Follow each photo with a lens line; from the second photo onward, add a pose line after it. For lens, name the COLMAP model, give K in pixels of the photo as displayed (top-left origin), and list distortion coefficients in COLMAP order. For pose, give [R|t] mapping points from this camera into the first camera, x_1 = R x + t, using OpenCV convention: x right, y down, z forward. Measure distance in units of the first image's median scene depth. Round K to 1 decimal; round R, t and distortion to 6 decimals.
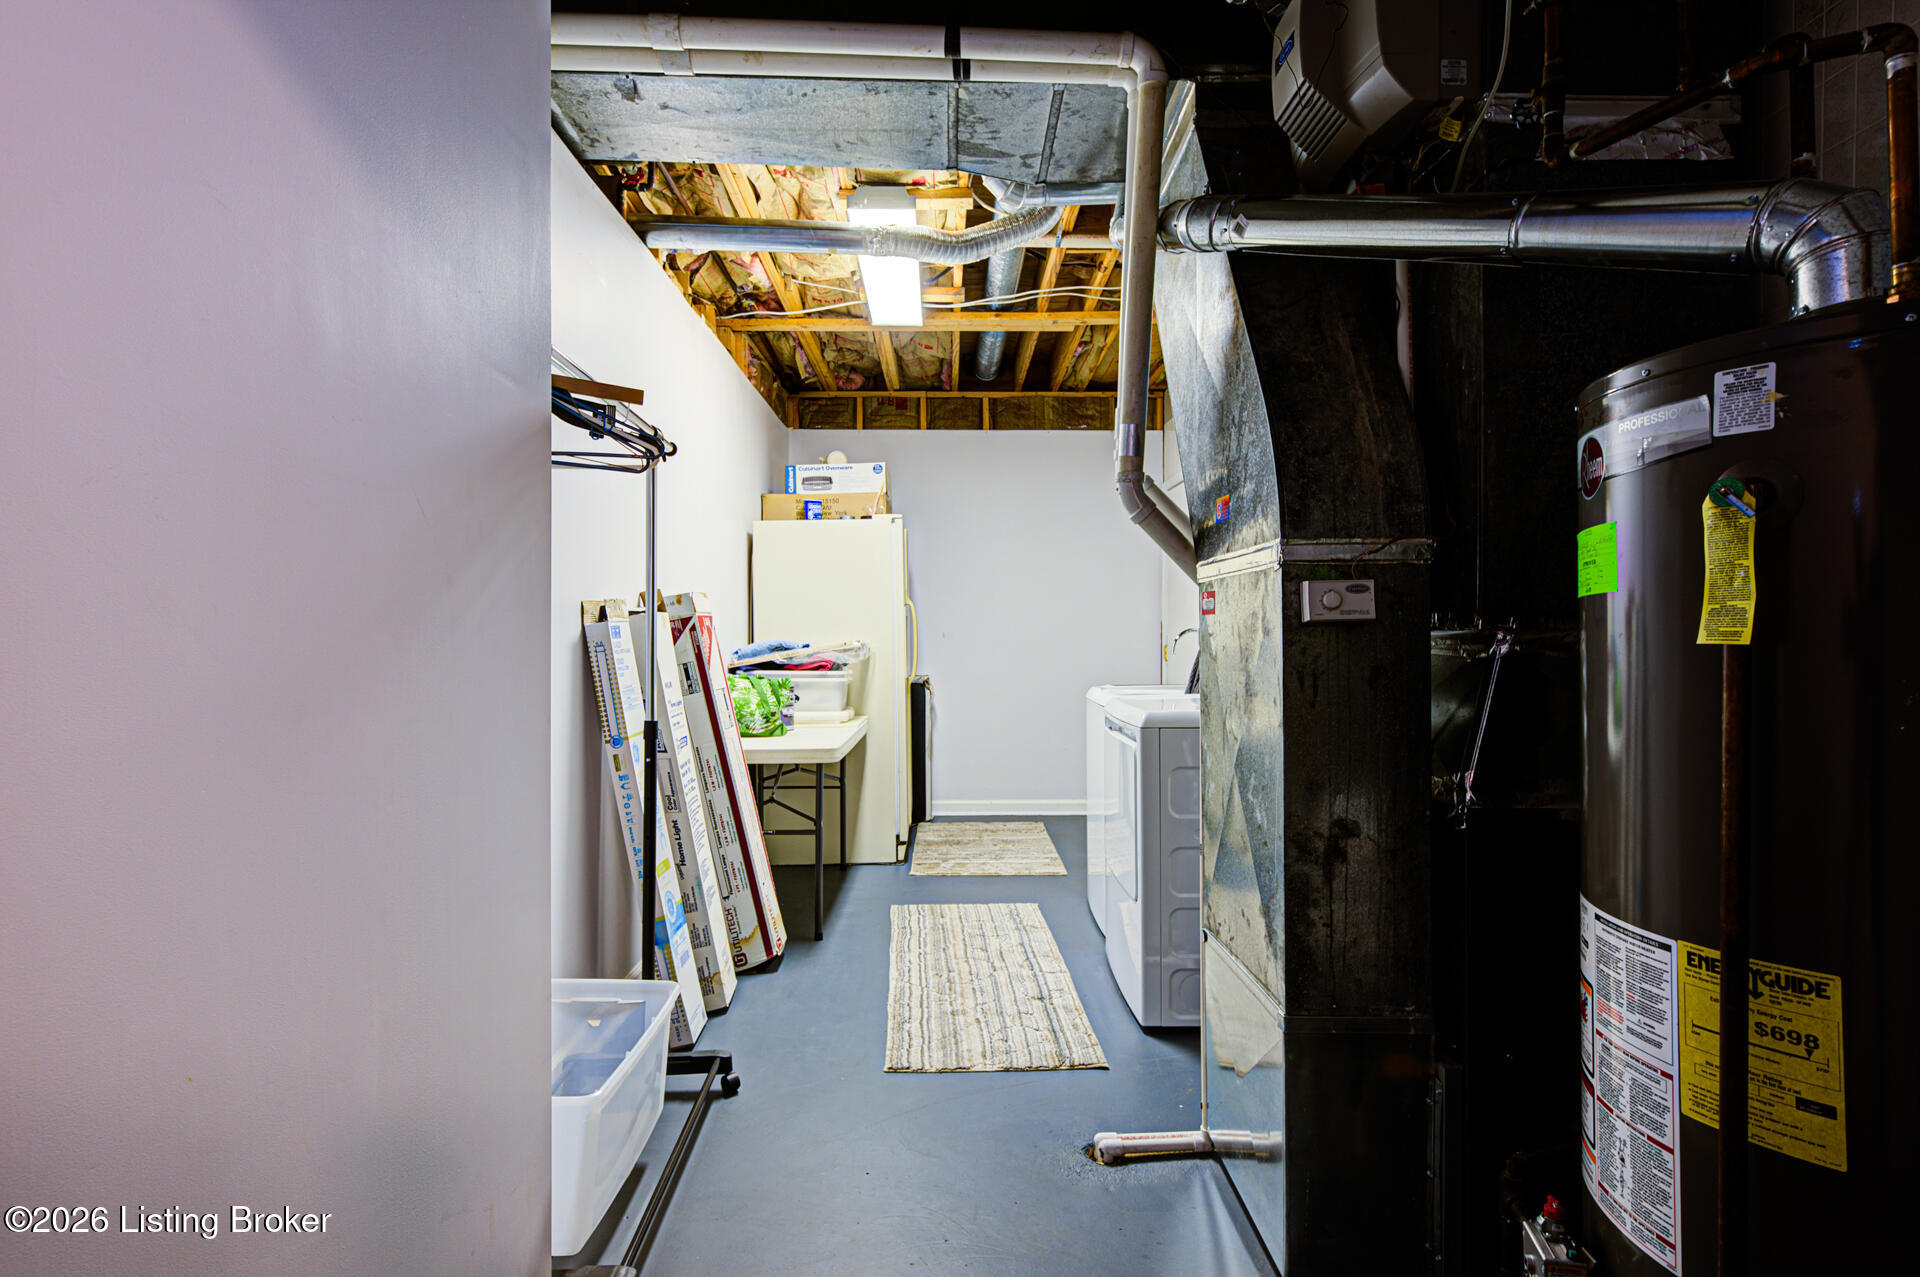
lens RADIAL K [[962.5, 0, 963.2], [0, 962.5, 634.6], [0, 0, 1]] dist [0.006664, 0.004082]
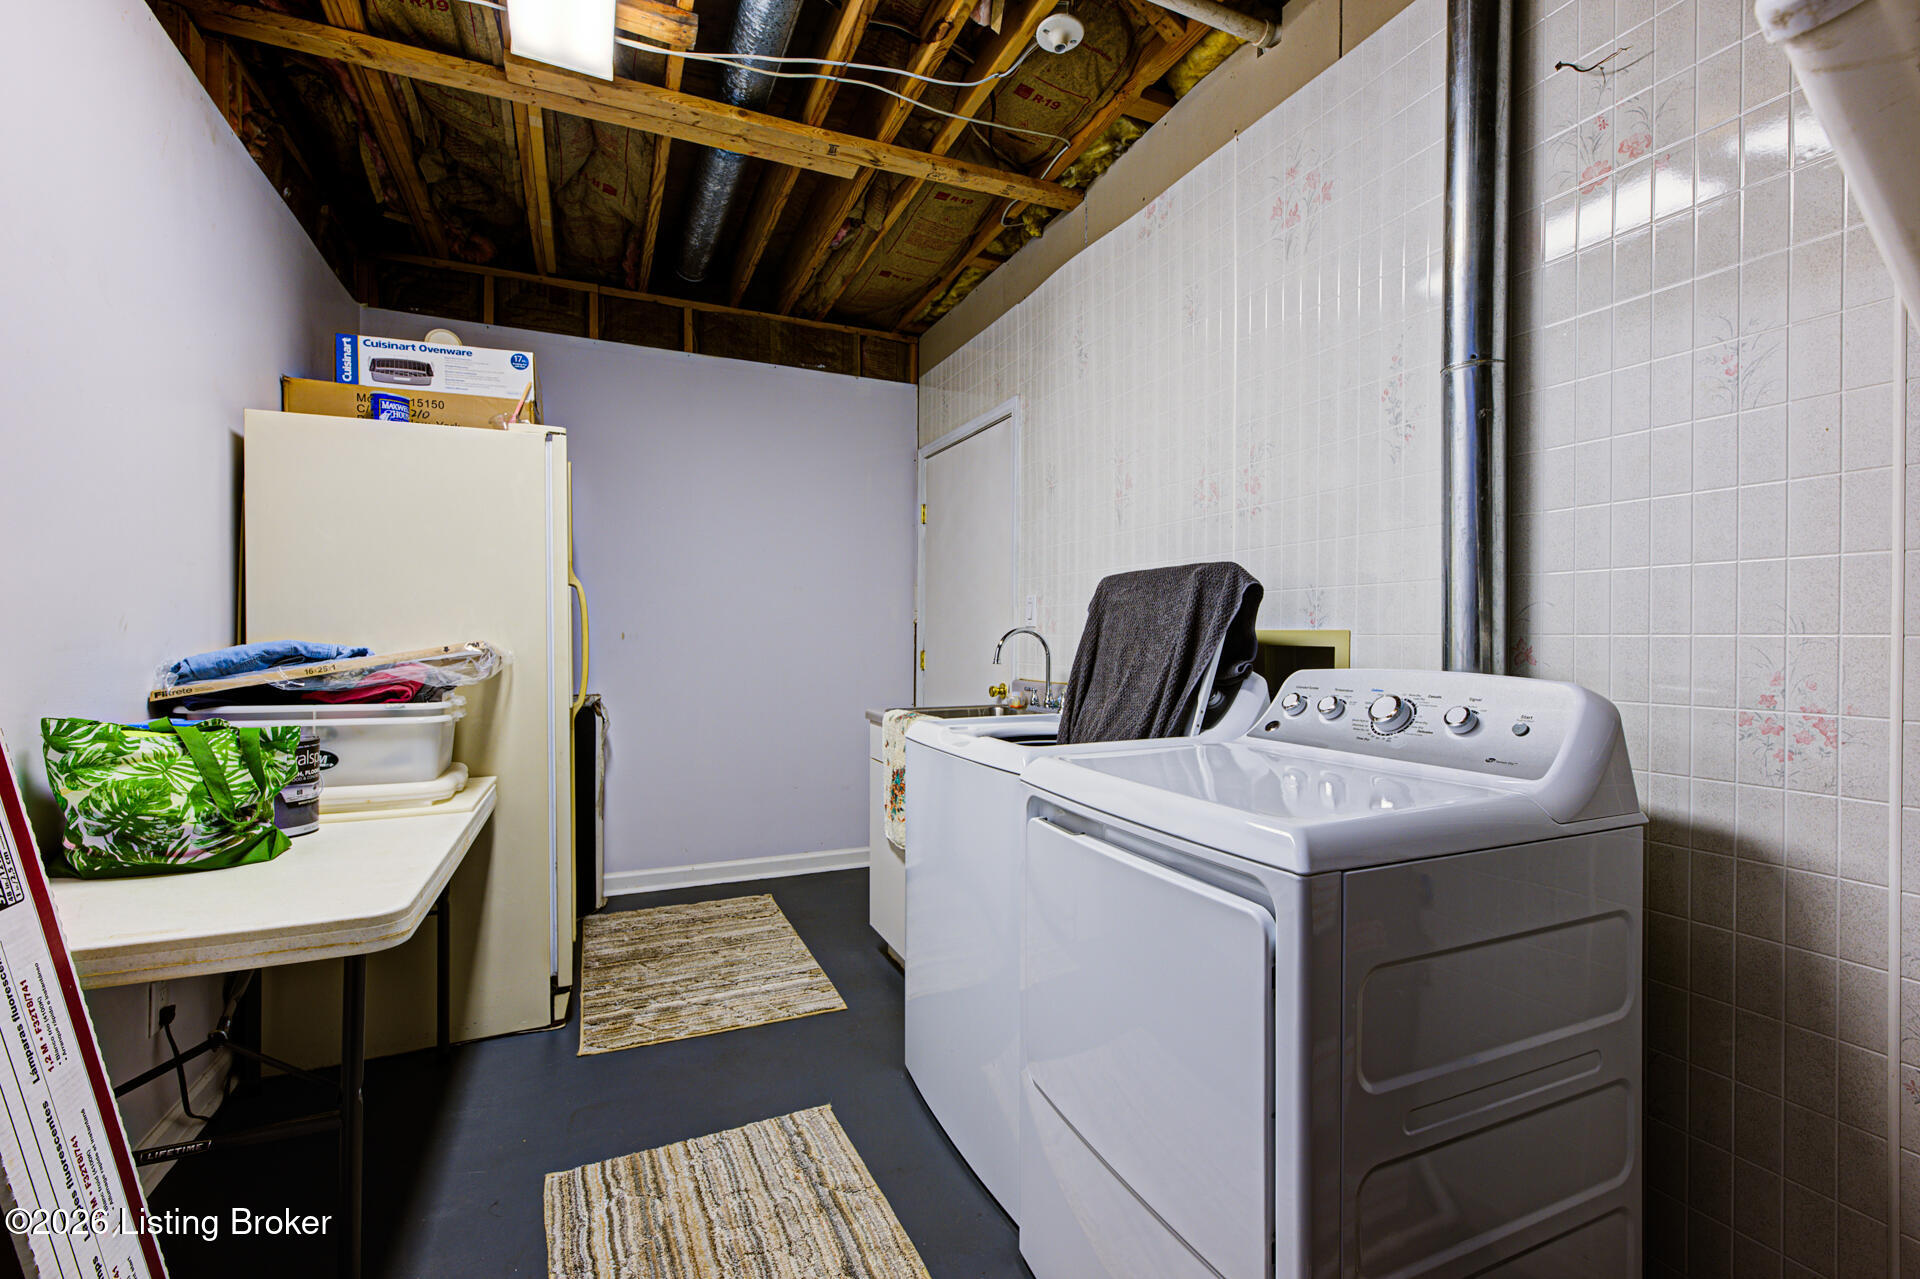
lens RADIAL K [[810.6, 0, 948.0], [0, 810.6, 639.5], [0, 0, 1]] dist [0.000001, 0.000133]
pose [[0.921007, 0.006161, 0.389498, -0.040475], [-0.005790, 0.999981, -0.002126, 0.003490], [-0.389503, -0.000297, 0.921025, 0.454278]]
